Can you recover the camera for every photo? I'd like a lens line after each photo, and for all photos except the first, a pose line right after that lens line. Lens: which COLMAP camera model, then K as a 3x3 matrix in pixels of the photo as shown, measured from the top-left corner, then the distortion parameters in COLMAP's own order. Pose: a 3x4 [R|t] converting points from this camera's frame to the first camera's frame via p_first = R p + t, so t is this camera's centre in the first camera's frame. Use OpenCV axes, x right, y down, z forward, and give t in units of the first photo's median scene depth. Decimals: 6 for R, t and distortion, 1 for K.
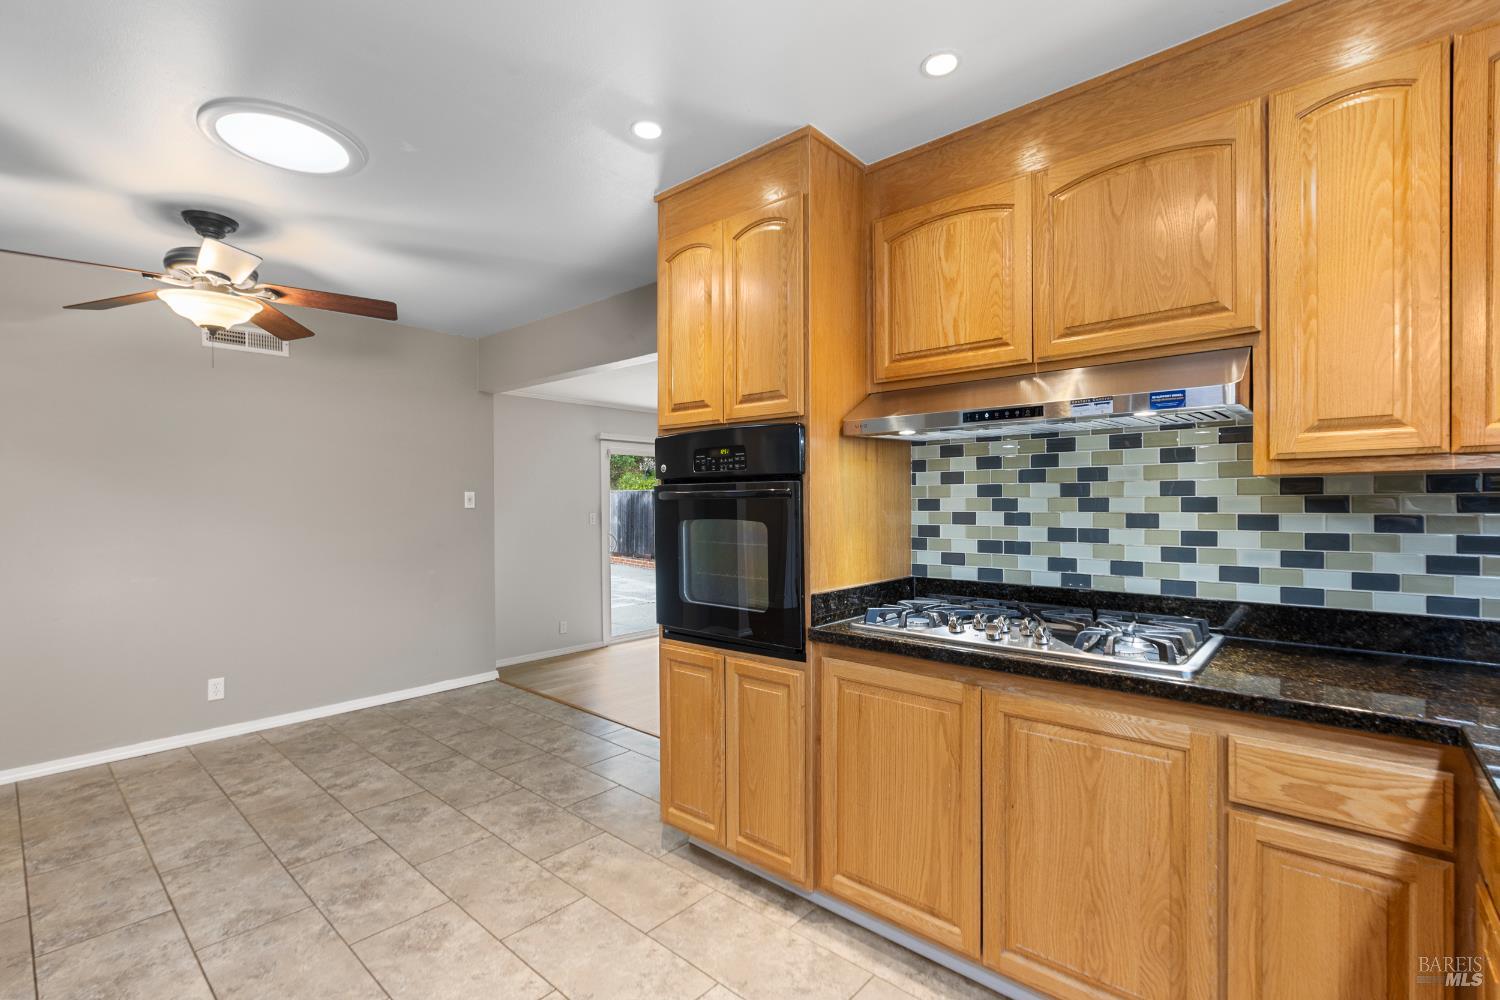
lens RADIAL K [[669.0, 0, 754.0], [0, 669.0, 510.1], [0, 0, 1]] dist [0.000189, -0.001126]
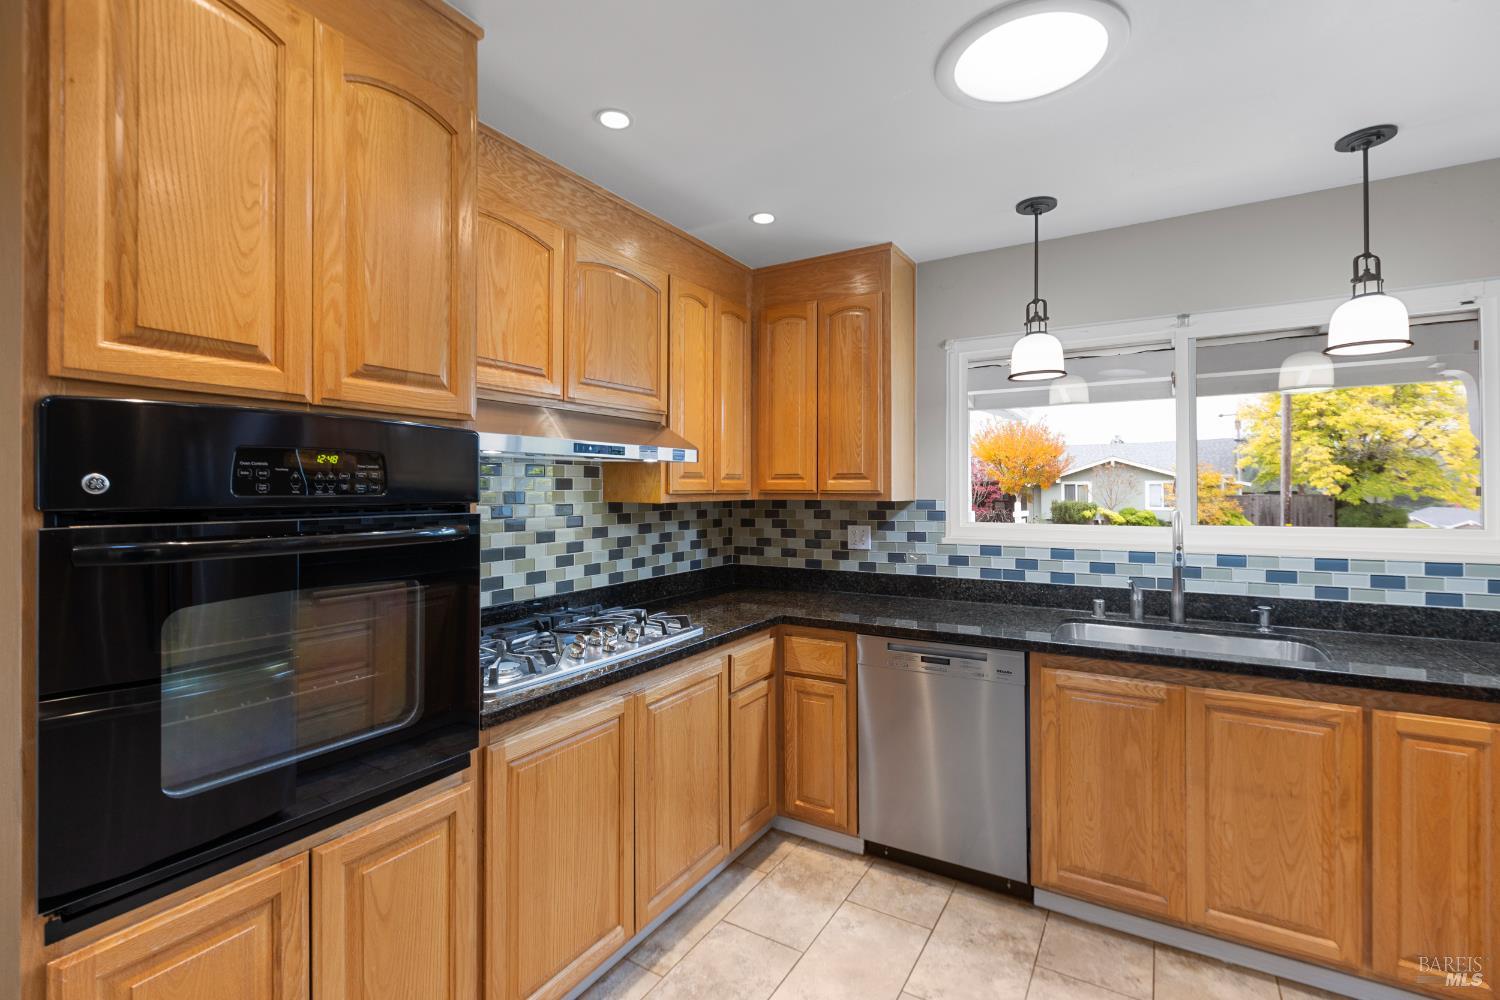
lens RADIAL K [[669.0, 0, 751.8], [0, 669.0, 487.9], [0, 0, 1]] dist [0.000189, -0.001126]
pose [[-0.173039, 0.003403, 0.984909, -0.655732], [0.010820, 0.999940, -0.001554, -0.063915], [-0.984855, 0.010388, -0.173066, 0.798027]]
